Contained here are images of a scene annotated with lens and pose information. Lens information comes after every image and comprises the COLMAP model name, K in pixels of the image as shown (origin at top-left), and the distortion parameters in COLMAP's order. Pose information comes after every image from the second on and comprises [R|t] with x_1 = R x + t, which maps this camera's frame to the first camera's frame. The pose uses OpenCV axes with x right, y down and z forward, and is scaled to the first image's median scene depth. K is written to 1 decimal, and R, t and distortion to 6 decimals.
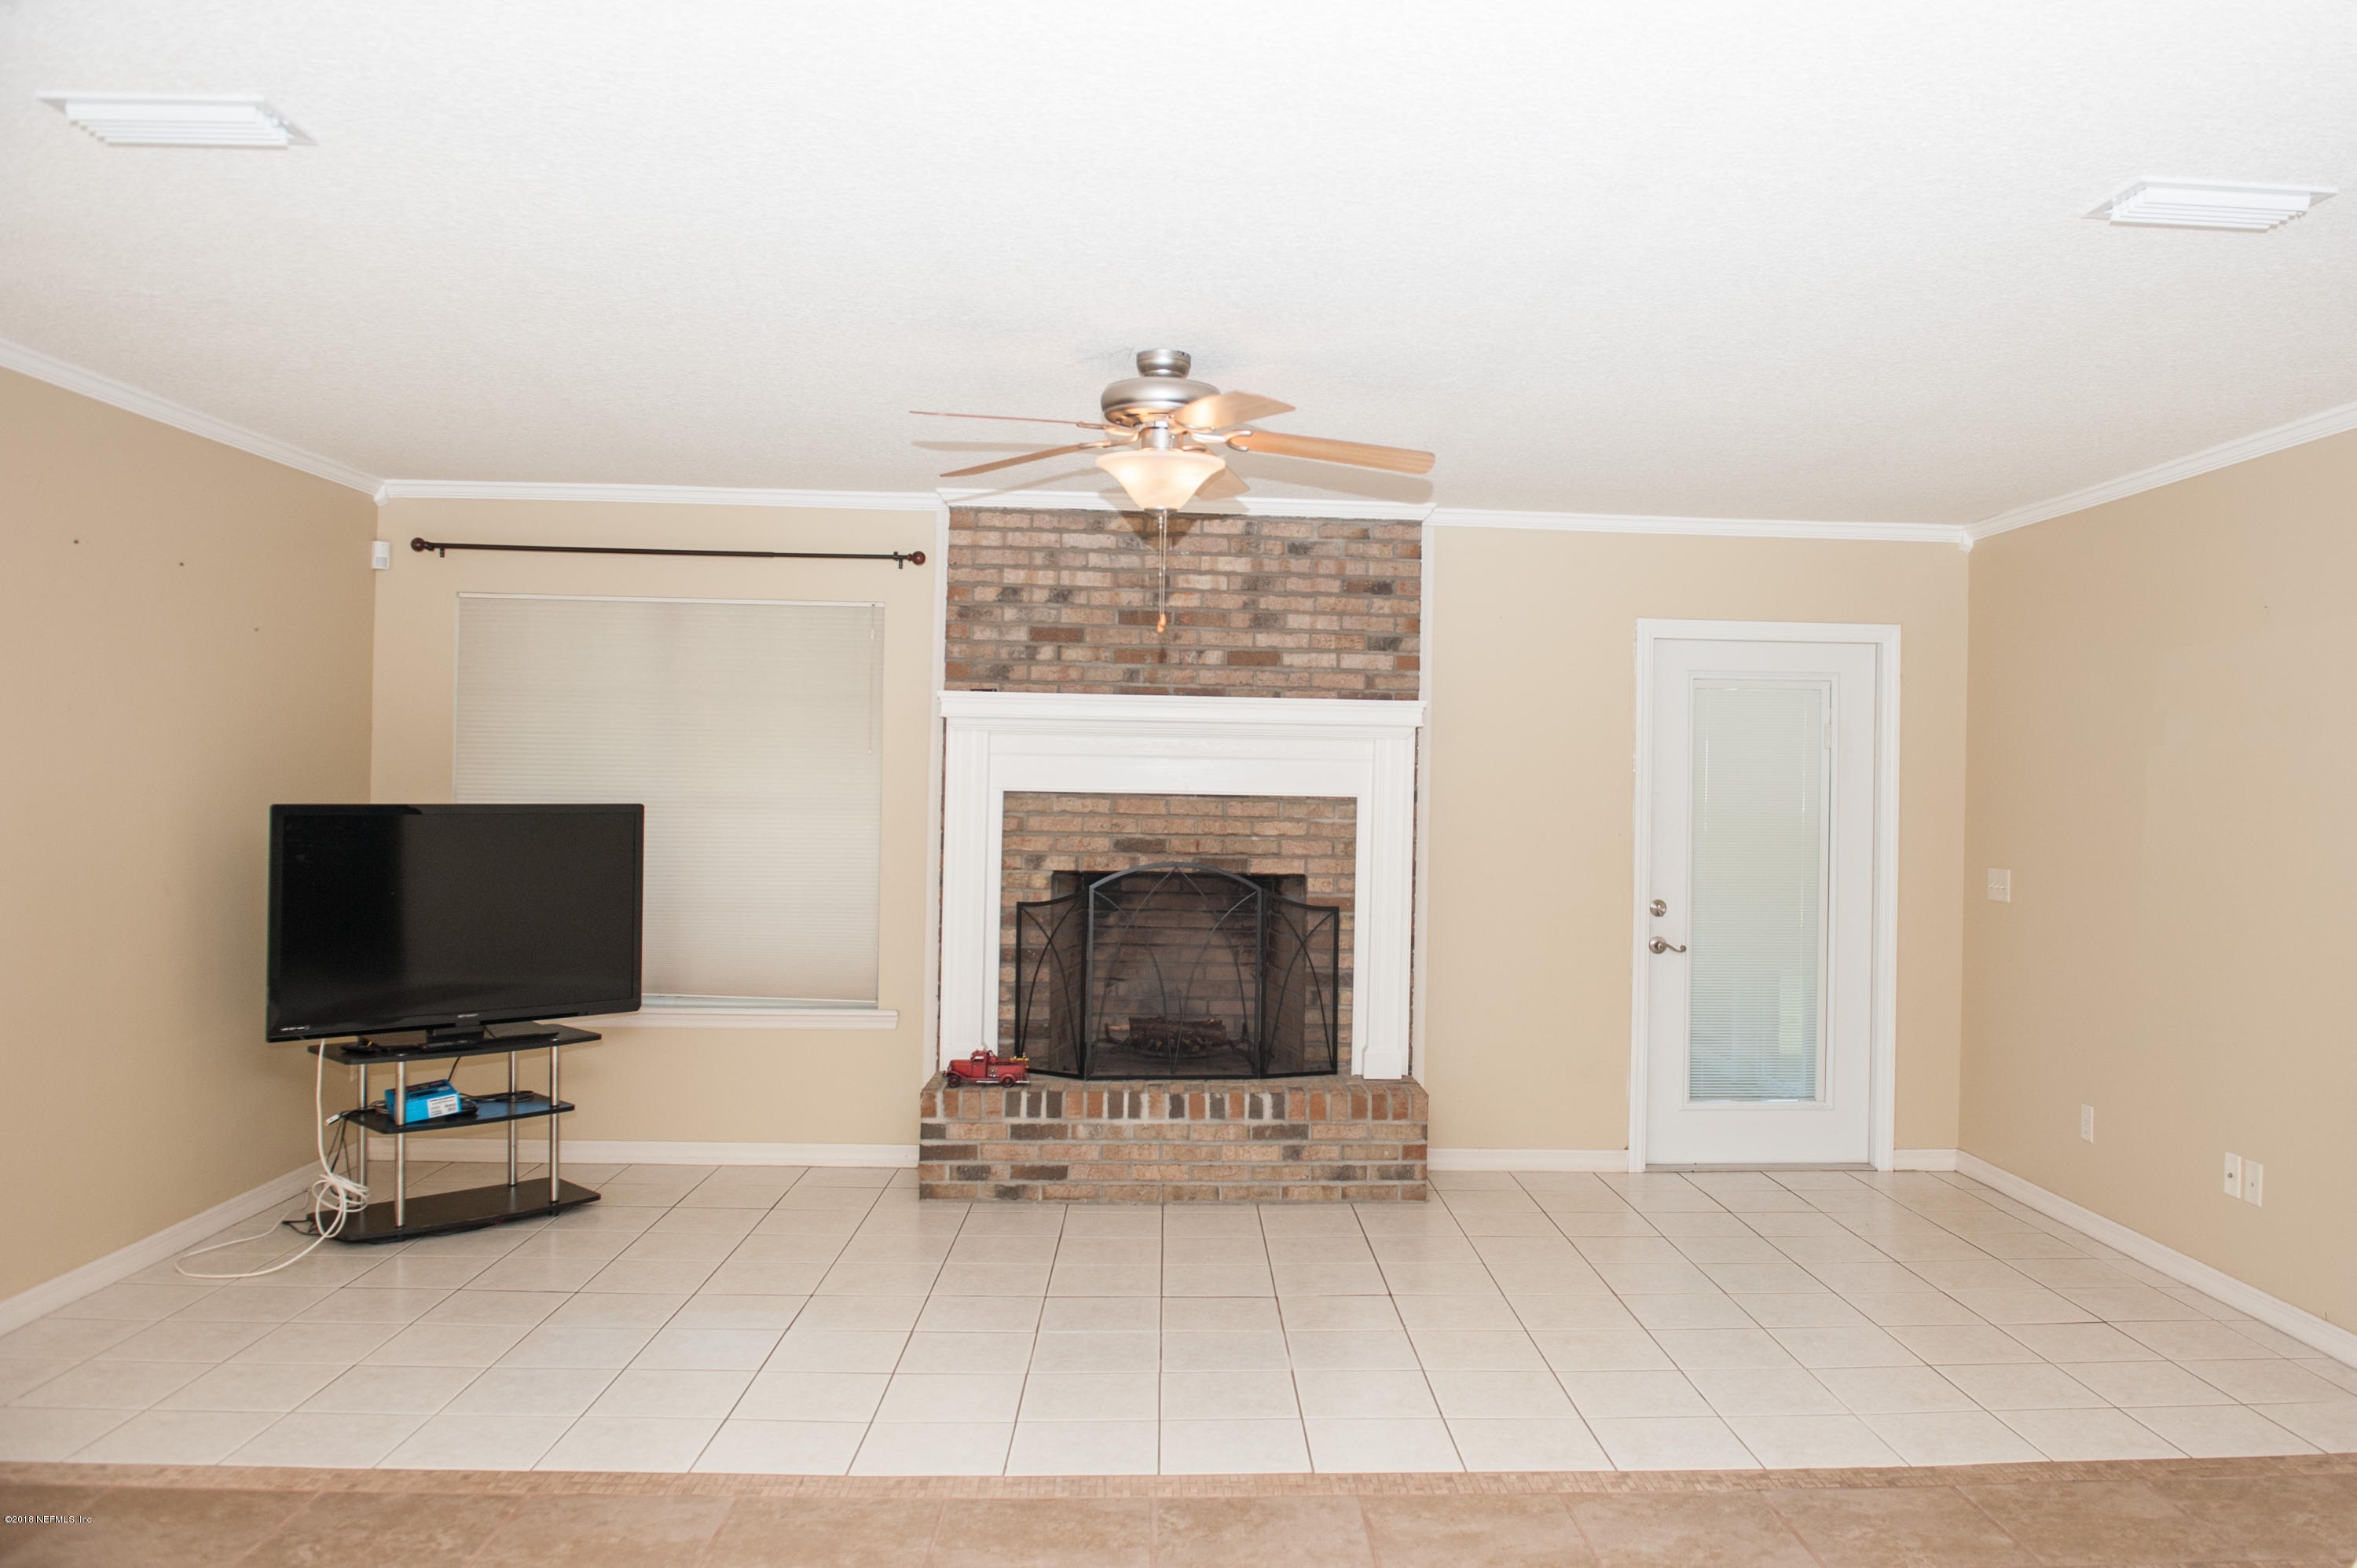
lens RADIAL K [[1669.2, 0, 1196.4], [0, 1669.2, 767.9], [0, 0, 1]] dist [-0.044795, -0.009984]
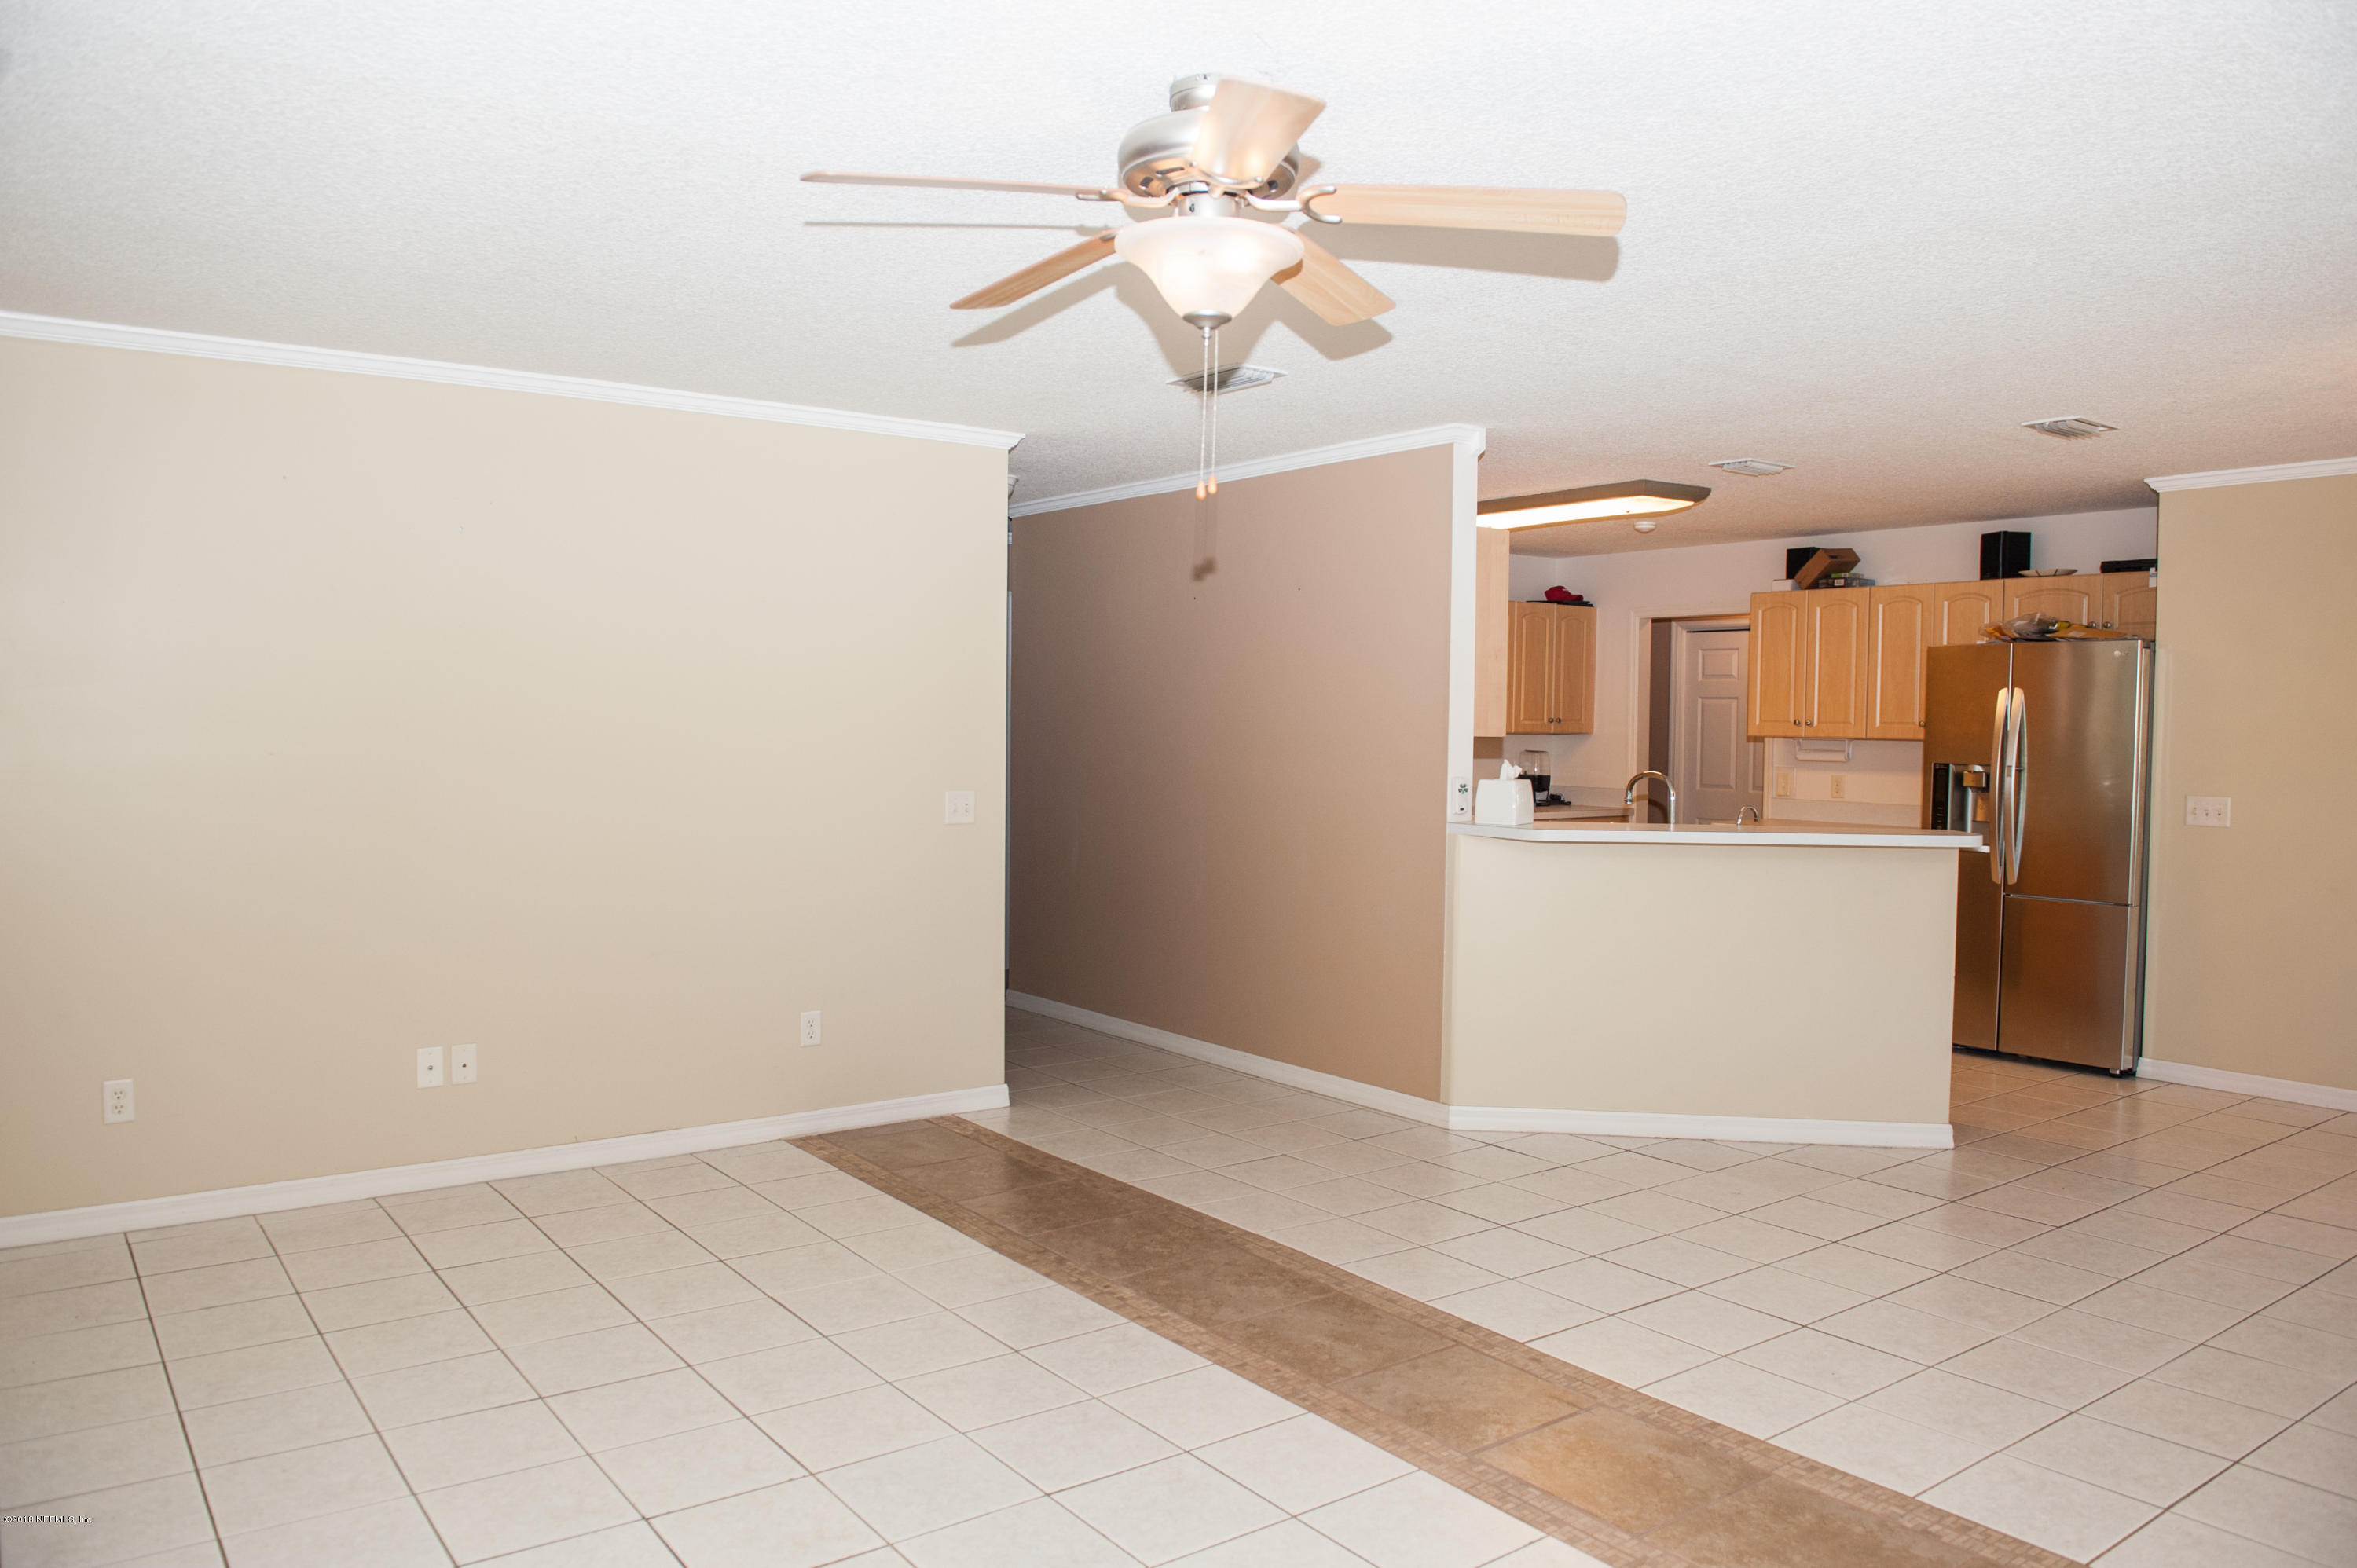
lens RADIAL K [[1669.2, 0, 1160.9], [0, 1669.2, 775.2], [0, 0, 1]] dist [-0.044795, -0.009984]
pose [[-0.555737, -0.049922, 0.829858, -0.703740], [-0.030870, 0.998746, 0.039409, 0.004675], [-0.830785, -0.003716, -0.556581, 1.661844]]
